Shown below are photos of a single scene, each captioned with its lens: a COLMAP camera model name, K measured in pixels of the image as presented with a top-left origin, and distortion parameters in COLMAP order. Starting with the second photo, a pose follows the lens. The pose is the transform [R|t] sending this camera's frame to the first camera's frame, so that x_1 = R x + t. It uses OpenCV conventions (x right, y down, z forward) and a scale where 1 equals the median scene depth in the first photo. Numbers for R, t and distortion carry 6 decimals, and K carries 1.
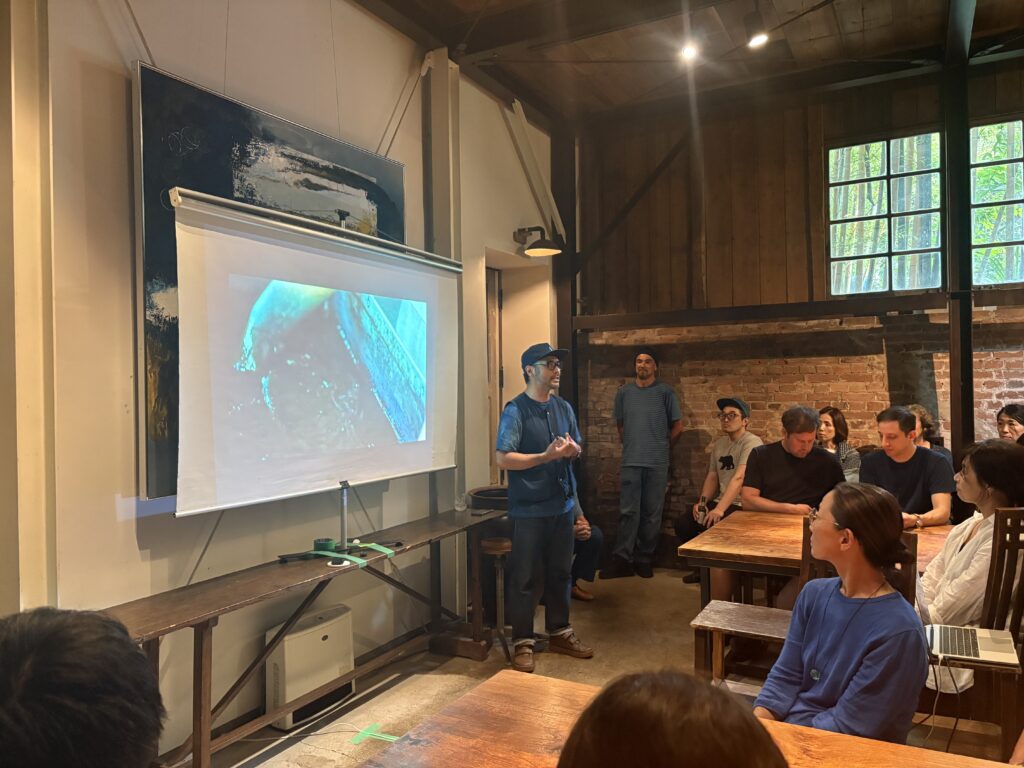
lens RADIAL K [[778.4, 0, 496.6], [0, 778.4, 386.0], [0, 0, 1]] dist [0.041822, -0.060817]
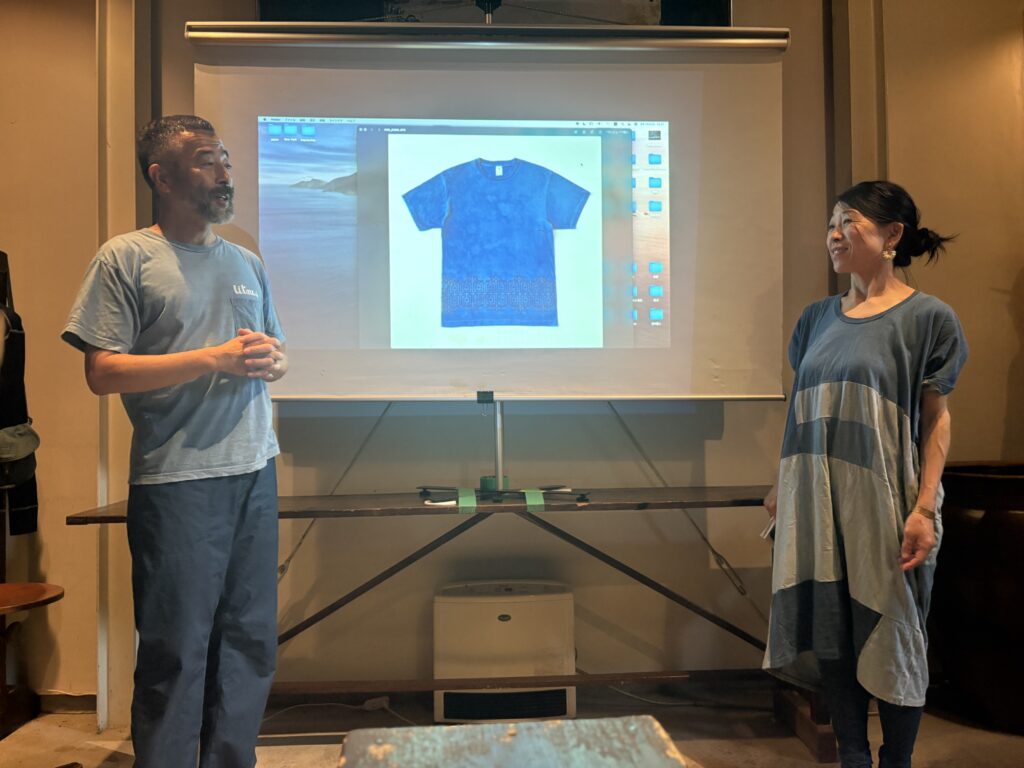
lens RADIAL K [[793.3, 0, 512.0], [0, 793.3, 384.0], [0, 0, 1]] dist [0.098983, -0.138090]
pose [[0.512449, -0.021248, -0.858455, 0.232635], [0.007416, 0.999766, -0.020318, 0.071484], [0.858685, 0.004046, 0.512487, 0.359452]]
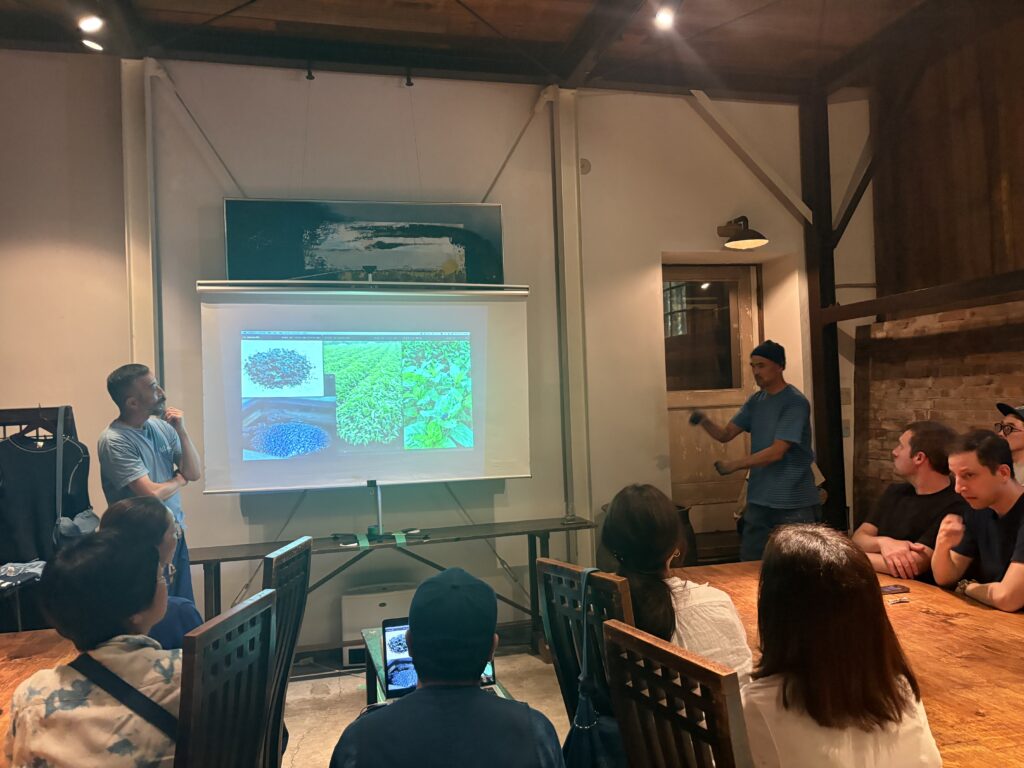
lens RADIAL K [[793.3, 0, 512.0], [0, 793.3, 384.0], [0, 0, 1]] dist [0.098983, -0.138090]
pose [[0.676294, -0.027125, -0.736133, 0.499381], [0.026993, 0.999563, -0.012033, -0.006619], [0.736137, -0.011732, 0.676730, 0.161666]]
